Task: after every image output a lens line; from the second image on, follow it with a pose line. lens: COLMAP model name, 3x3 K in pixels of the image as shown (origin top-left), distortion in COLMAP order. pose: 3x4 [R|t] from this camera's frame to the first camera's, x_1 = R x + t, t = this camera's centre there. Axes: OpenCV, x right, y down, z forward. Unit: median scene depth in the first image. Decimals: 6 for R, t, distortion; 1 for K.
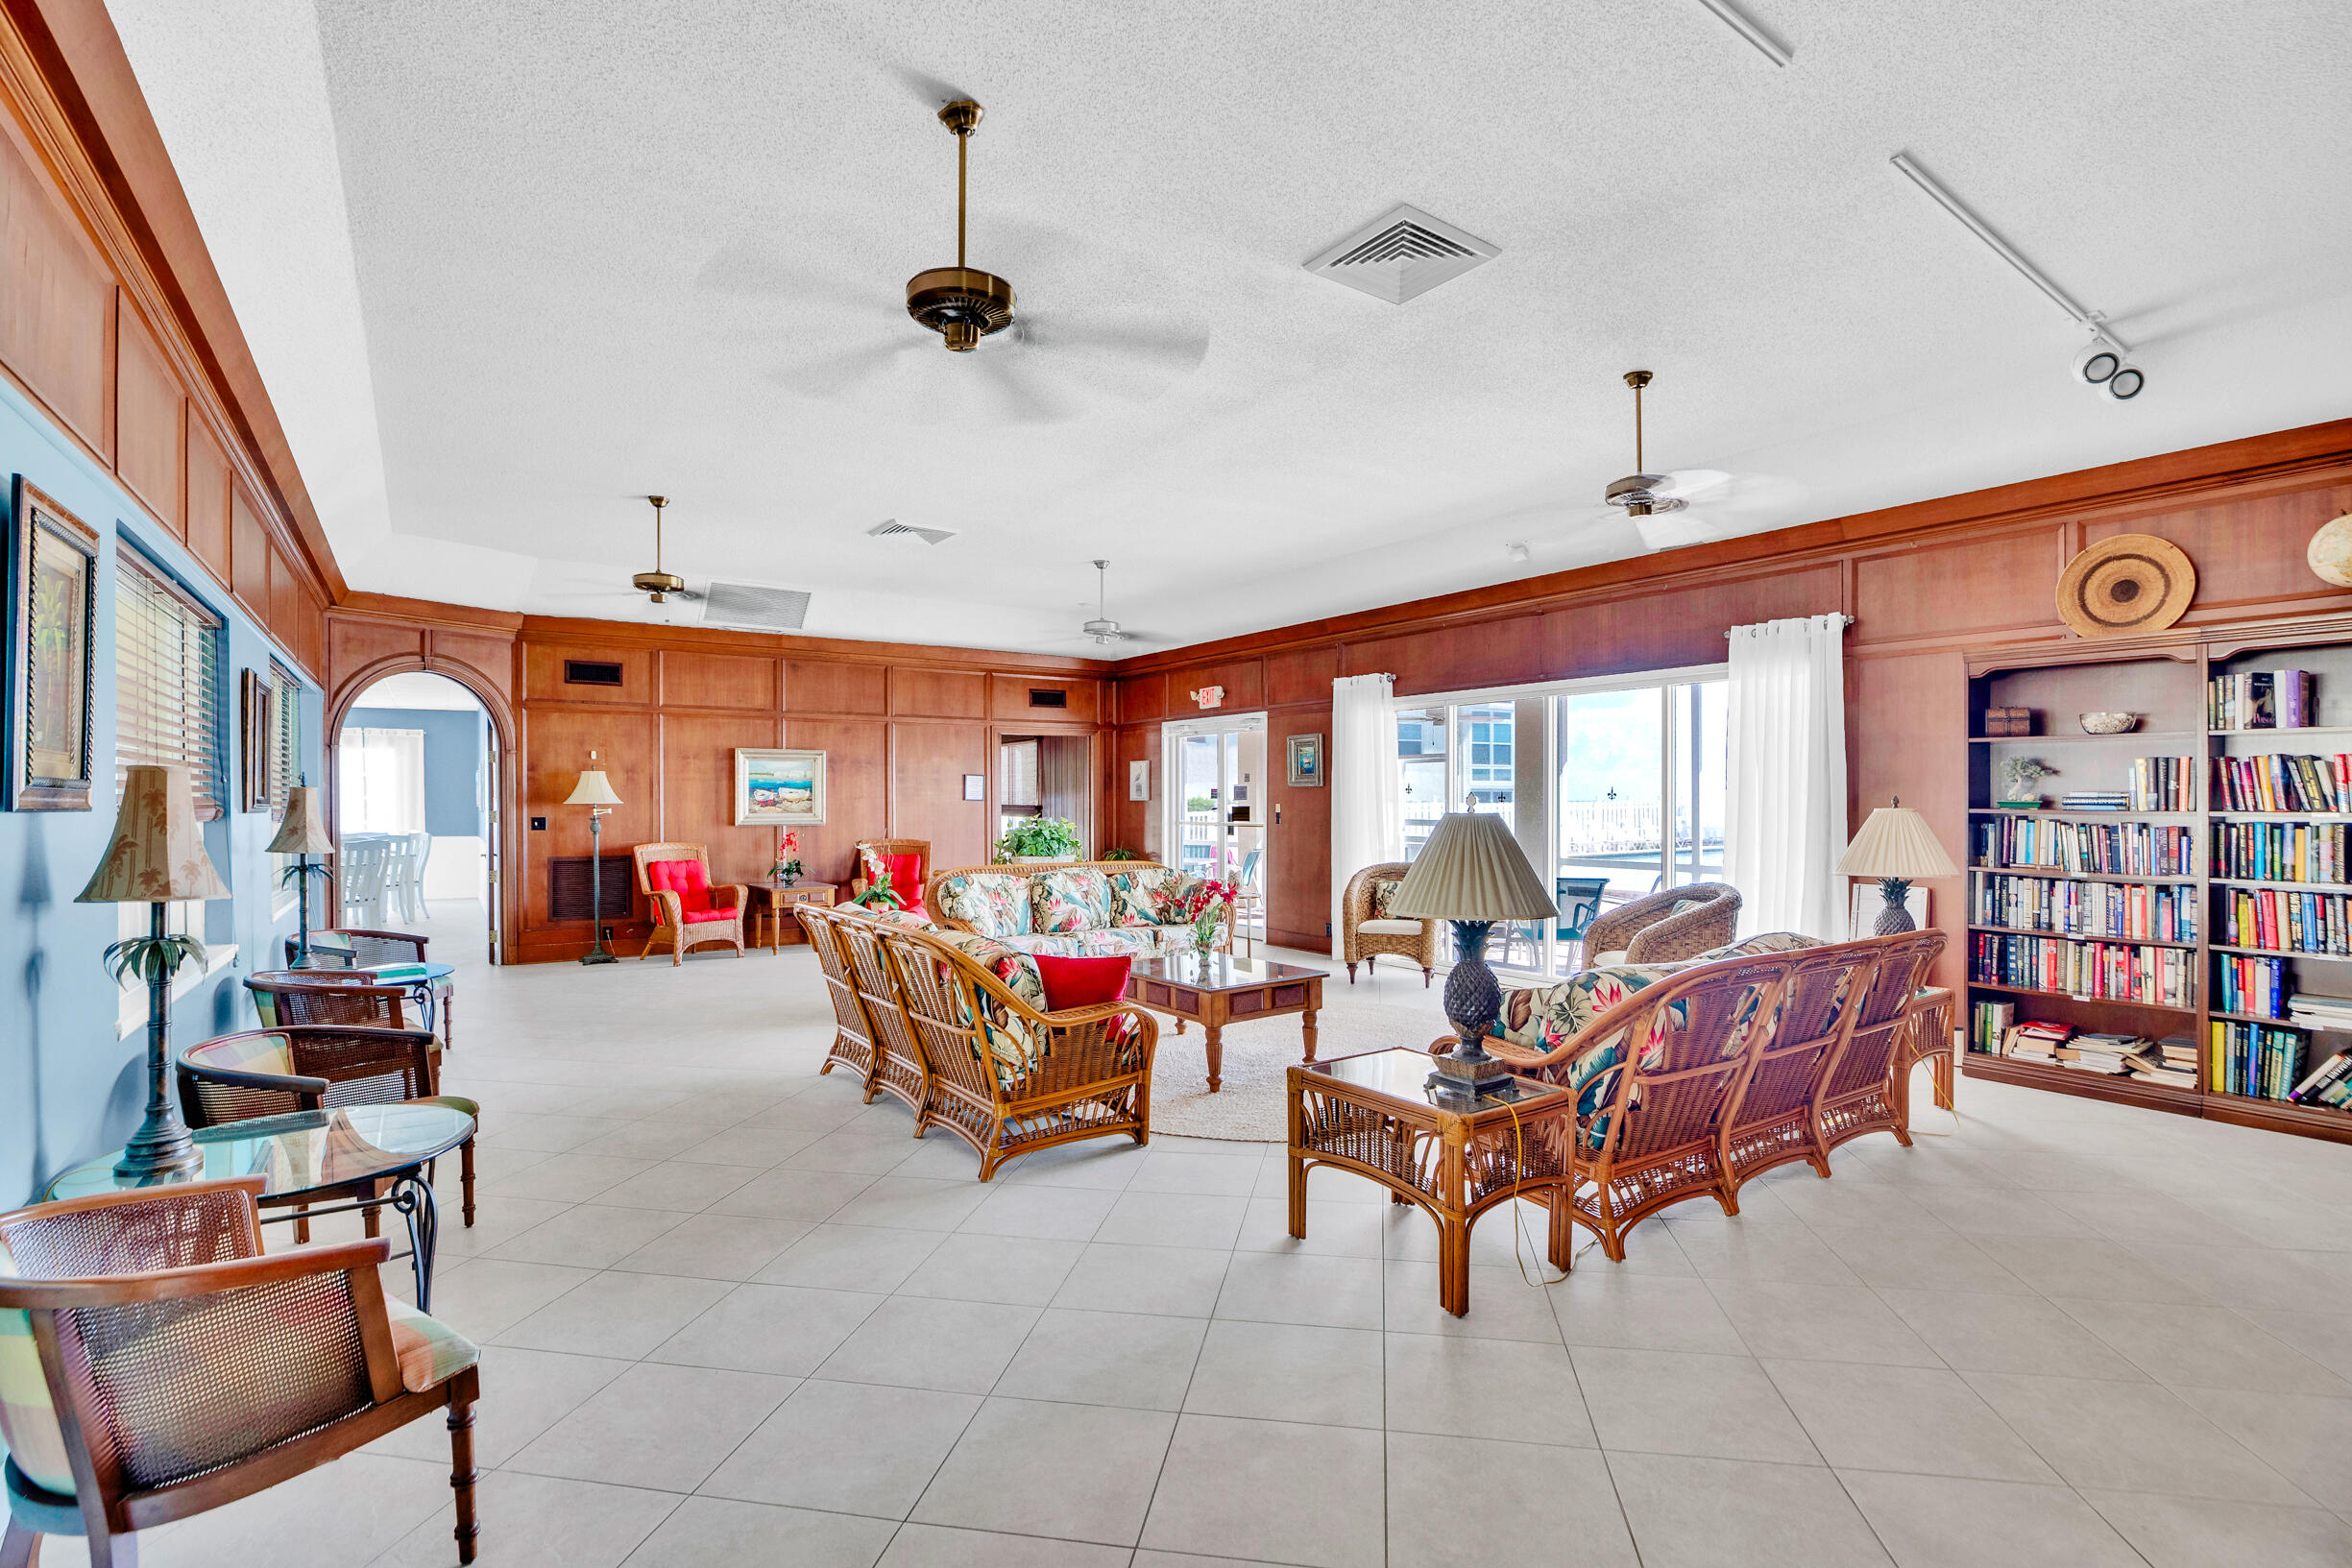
lens RADIAL K [[1078.8, 0, 1186.3], [0, 1078.8, 799.5], [0, 0, 1]] dist [-0.025984, 0.000059]
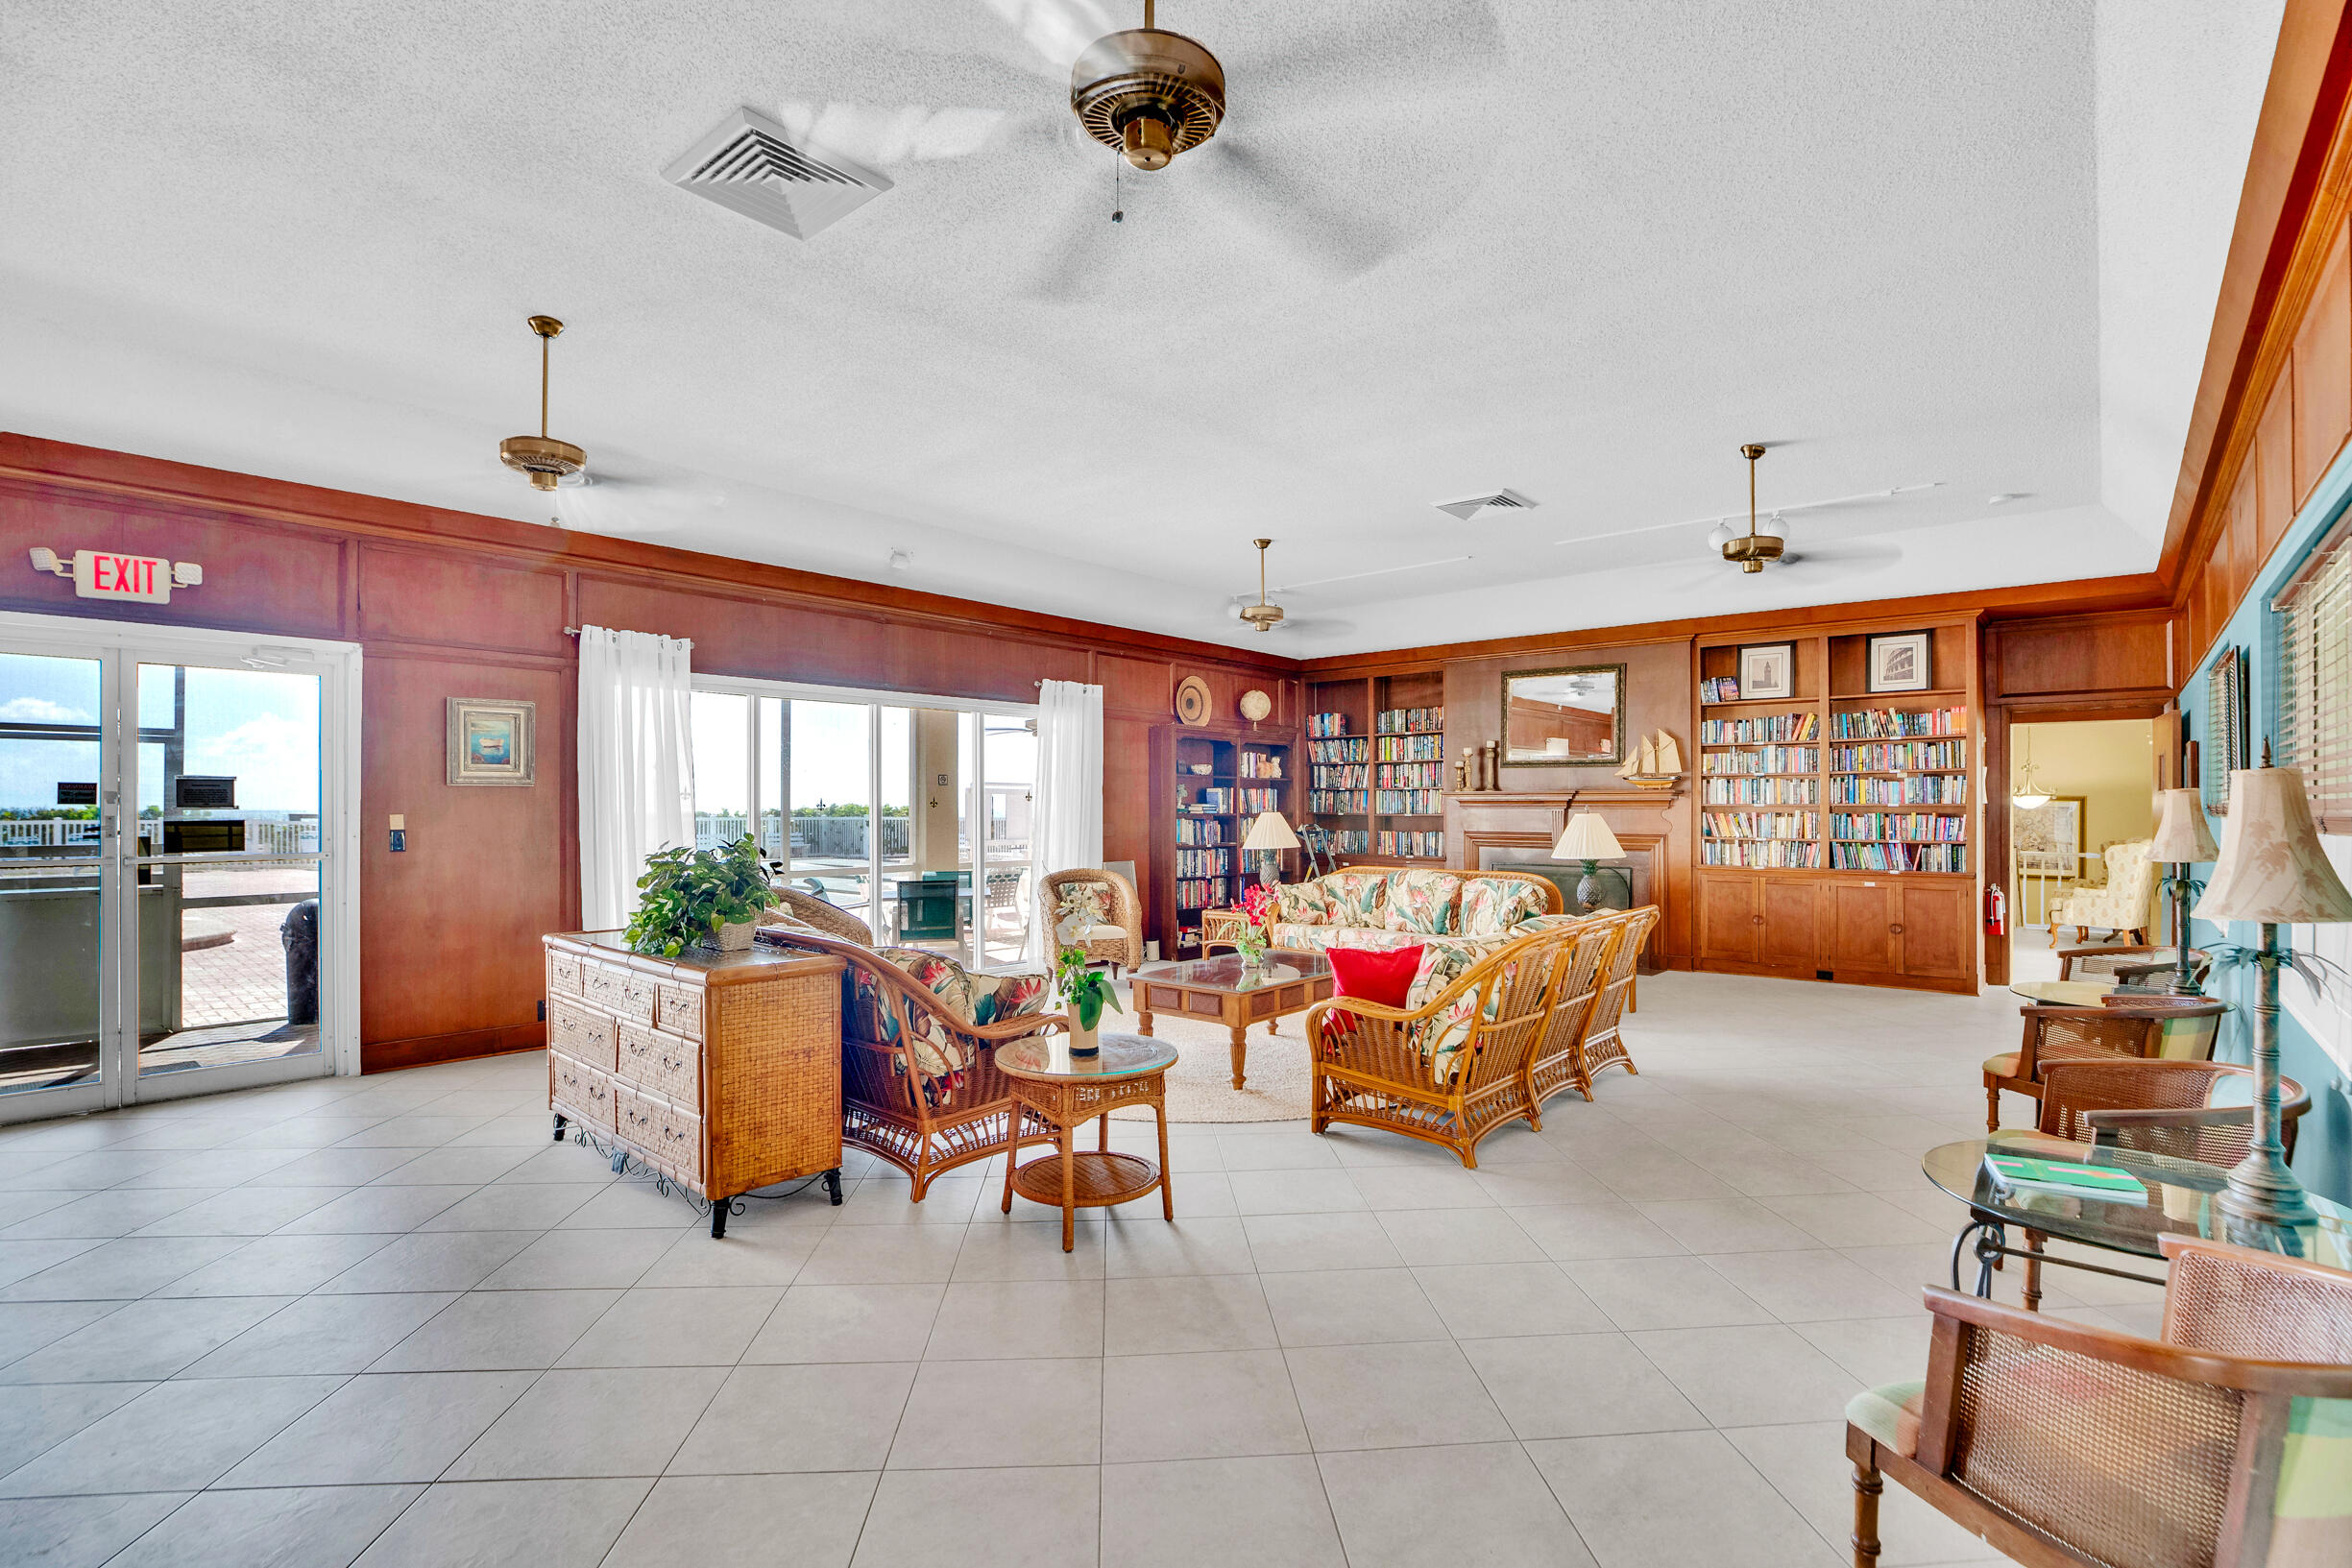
lens RADIAL K [[1078.8, 0, 1186.3], [0, 1078.8, 799.5], [0, 0, 1]] dist [-0.025984, 0.000059]
pose [[-0.239284, 0.012650, 0.970867, -0.619584], [0.002901, 0.999920, -0.012314, 0.004001], [-0.970945, -0.000130, -0.239302, 0.847398]]
